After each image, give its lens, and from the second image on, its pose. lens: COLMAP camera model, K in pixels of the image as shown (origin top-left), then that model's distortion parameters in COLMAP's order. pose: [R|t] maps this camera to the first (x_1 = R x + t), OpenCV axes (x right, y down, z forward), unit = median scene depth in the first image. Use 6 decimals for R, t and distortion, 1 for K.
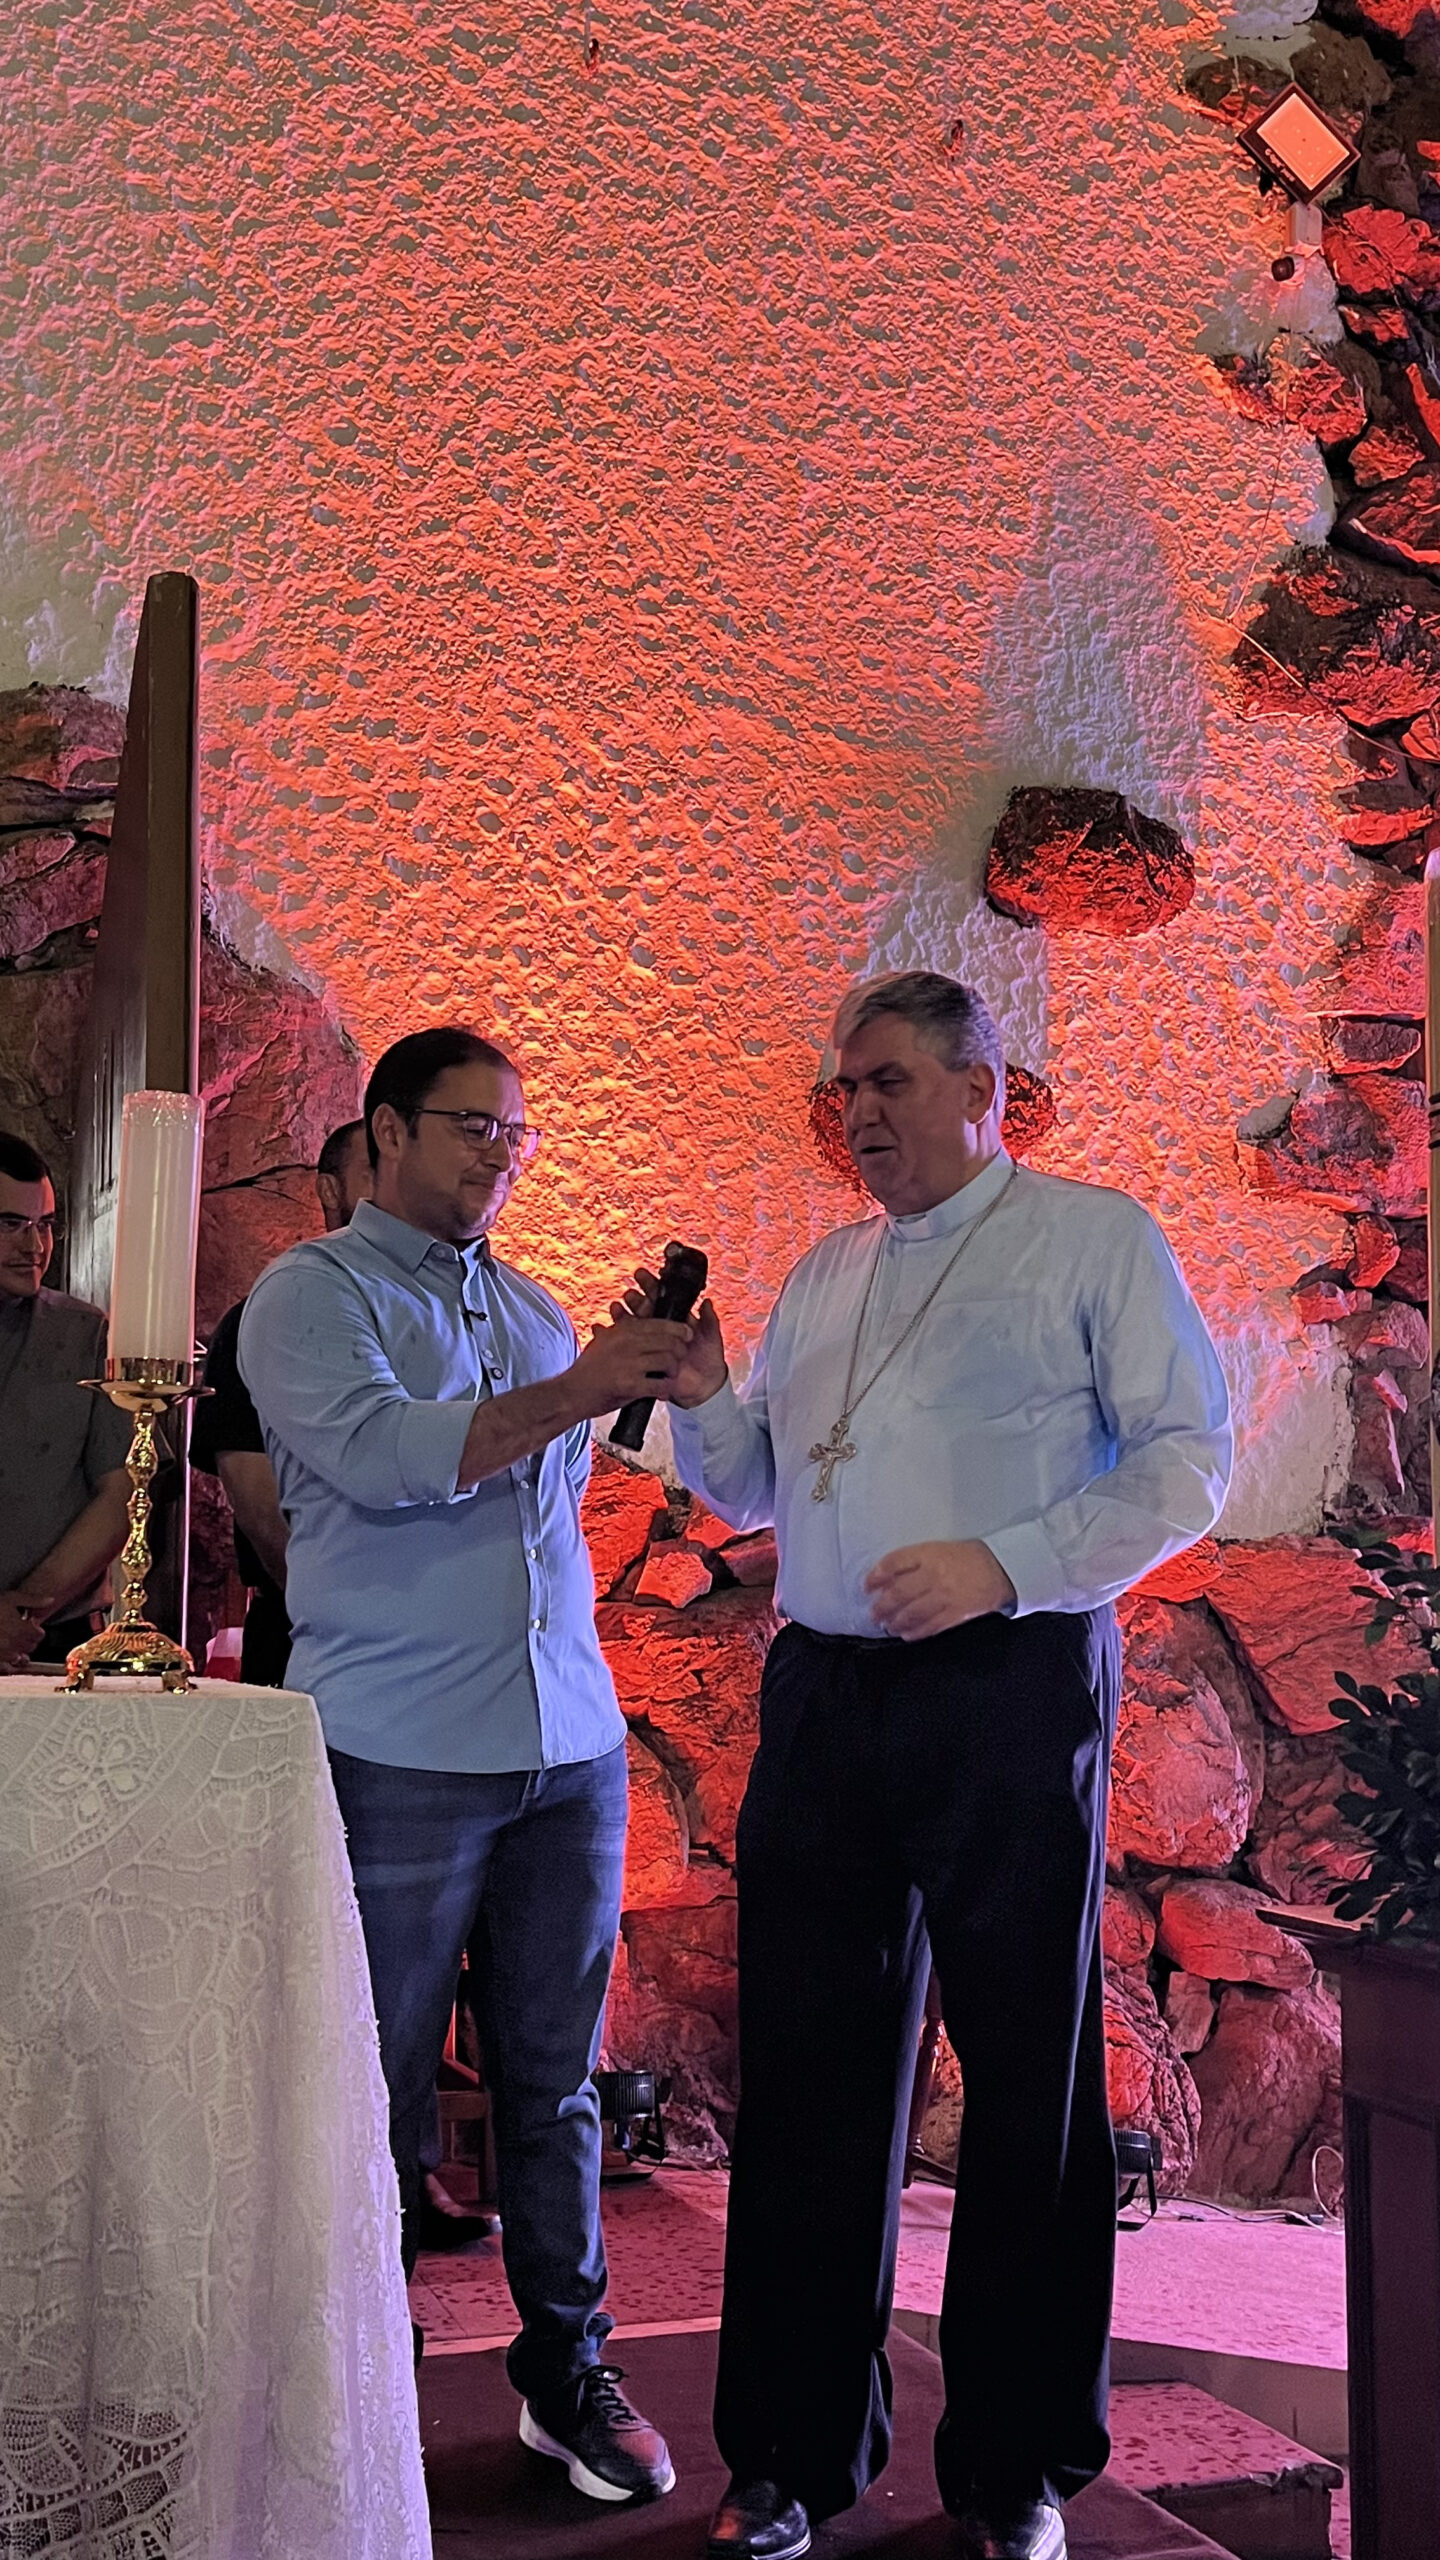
lens RADIAL K [[2452.0, 0, 717.6], [0, 2452.0, 1310.9], [0, 0, 1]] dist [0.036151, 0.000000]
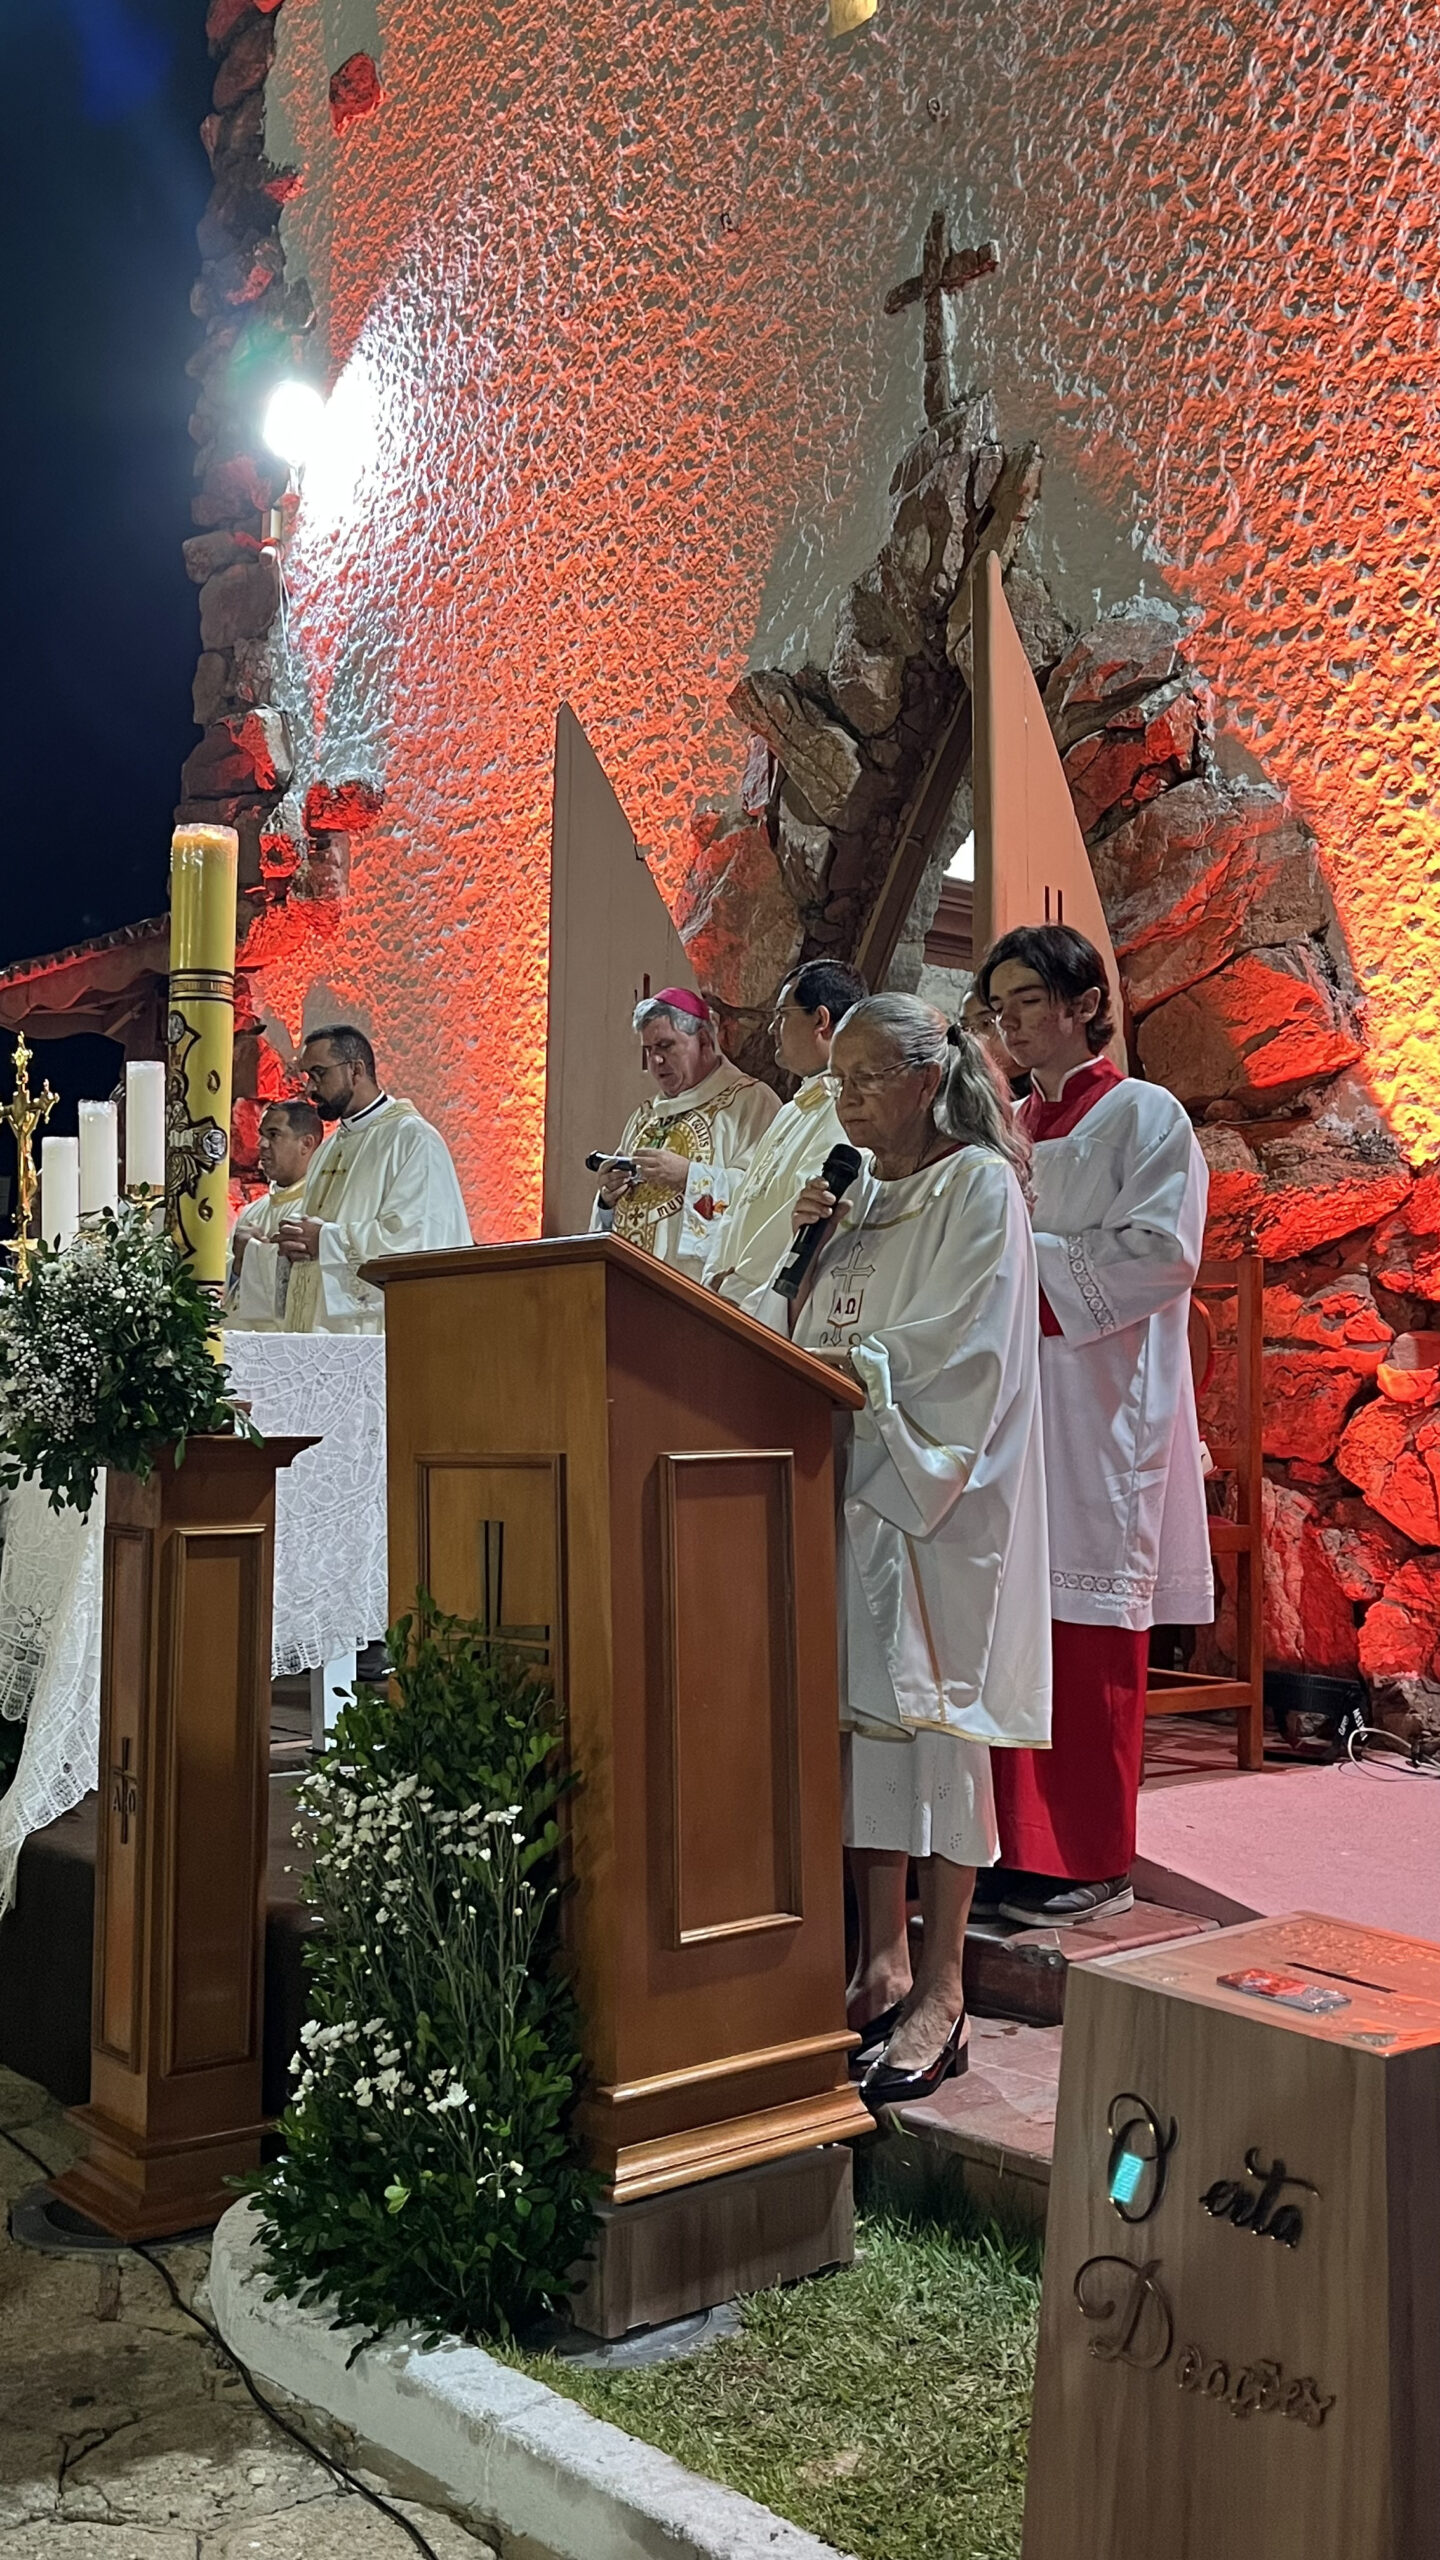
lens RADIAL K [[2452.0, 0, 721.1], [0, 2452.0, 1291.1], [0, 0, 1]] dist [0.036151, 0.000000]
pose [[0.364212, -0.044089, -0.930272, 0.807909], [0.123387, 0.992358, 0.001276, 0.071615], [0.923106, -0.115249, 0.366868, 0.262368]]
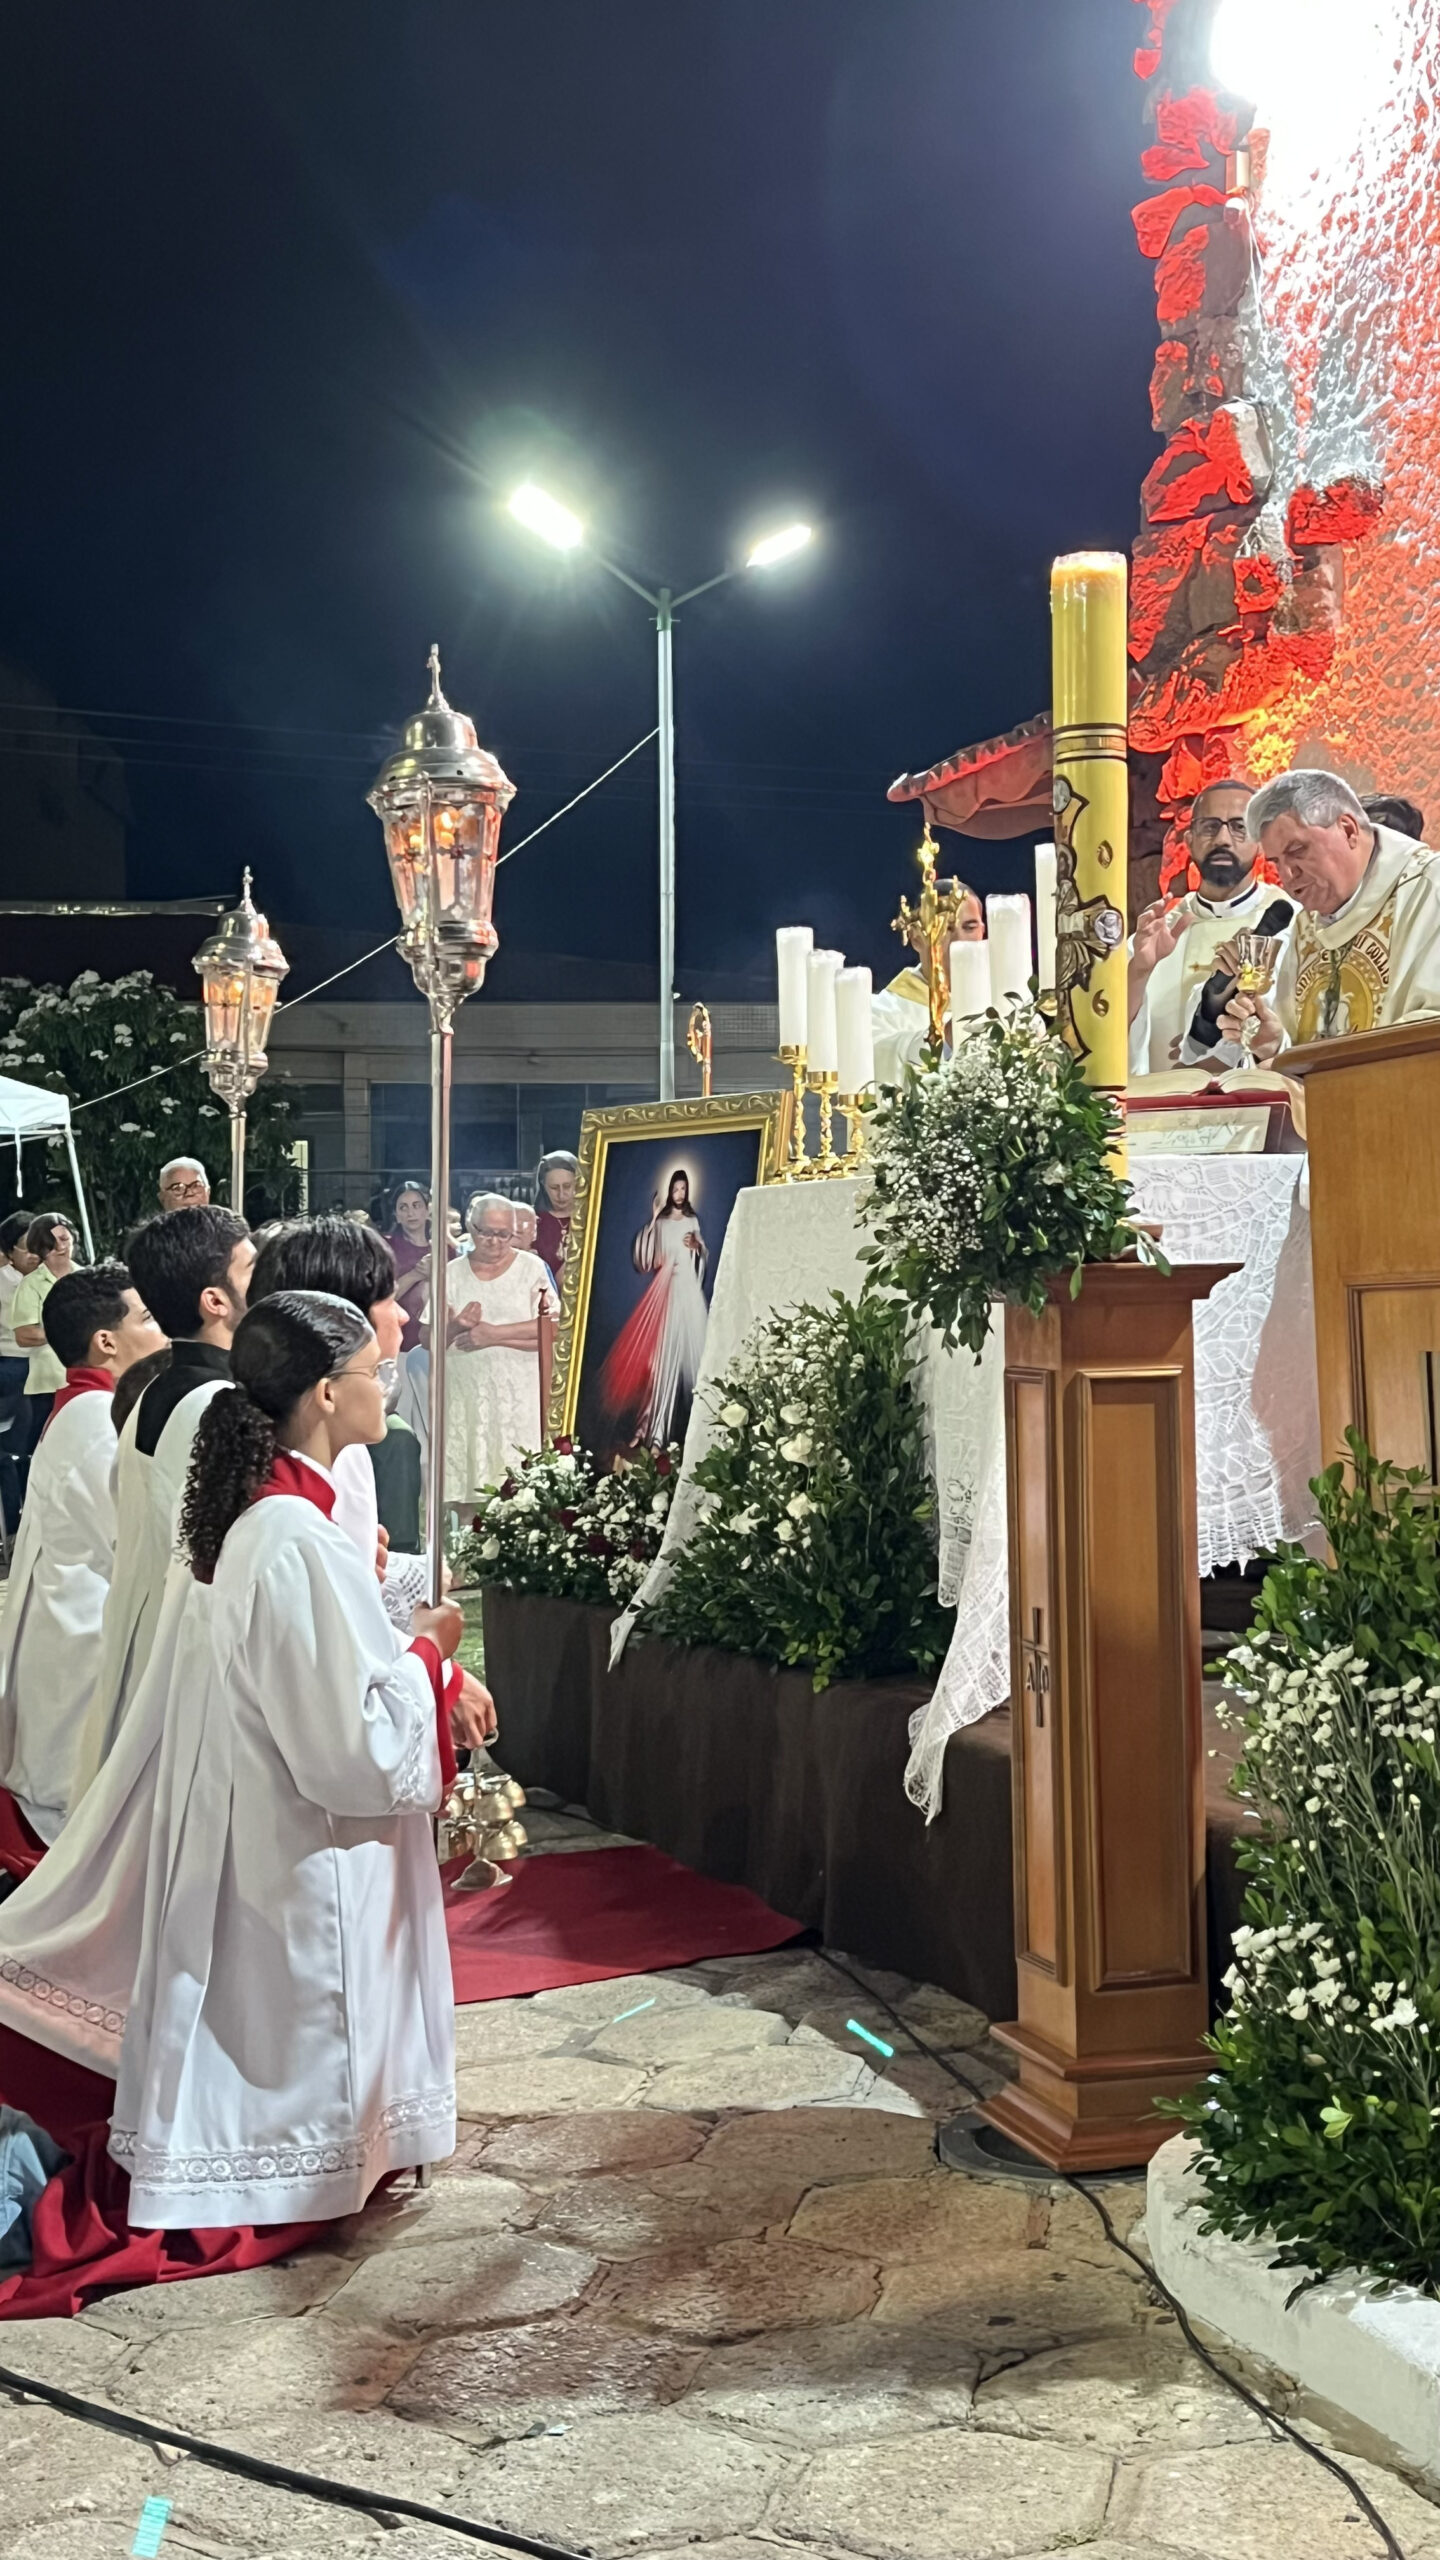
lens RADIAL K [[3112.4, 0, 701.1], [0, 3112.4, 1241.9], [0, 0, 1]] dist [0.039263, 0.000000]
pose [[-0.007081, -0.020633, -0.999762, 0.868456], [0.156921, 0.987377, -0.021488, 0.089816], [0.987586, -0.157036, -0.003754, 0.281959]]
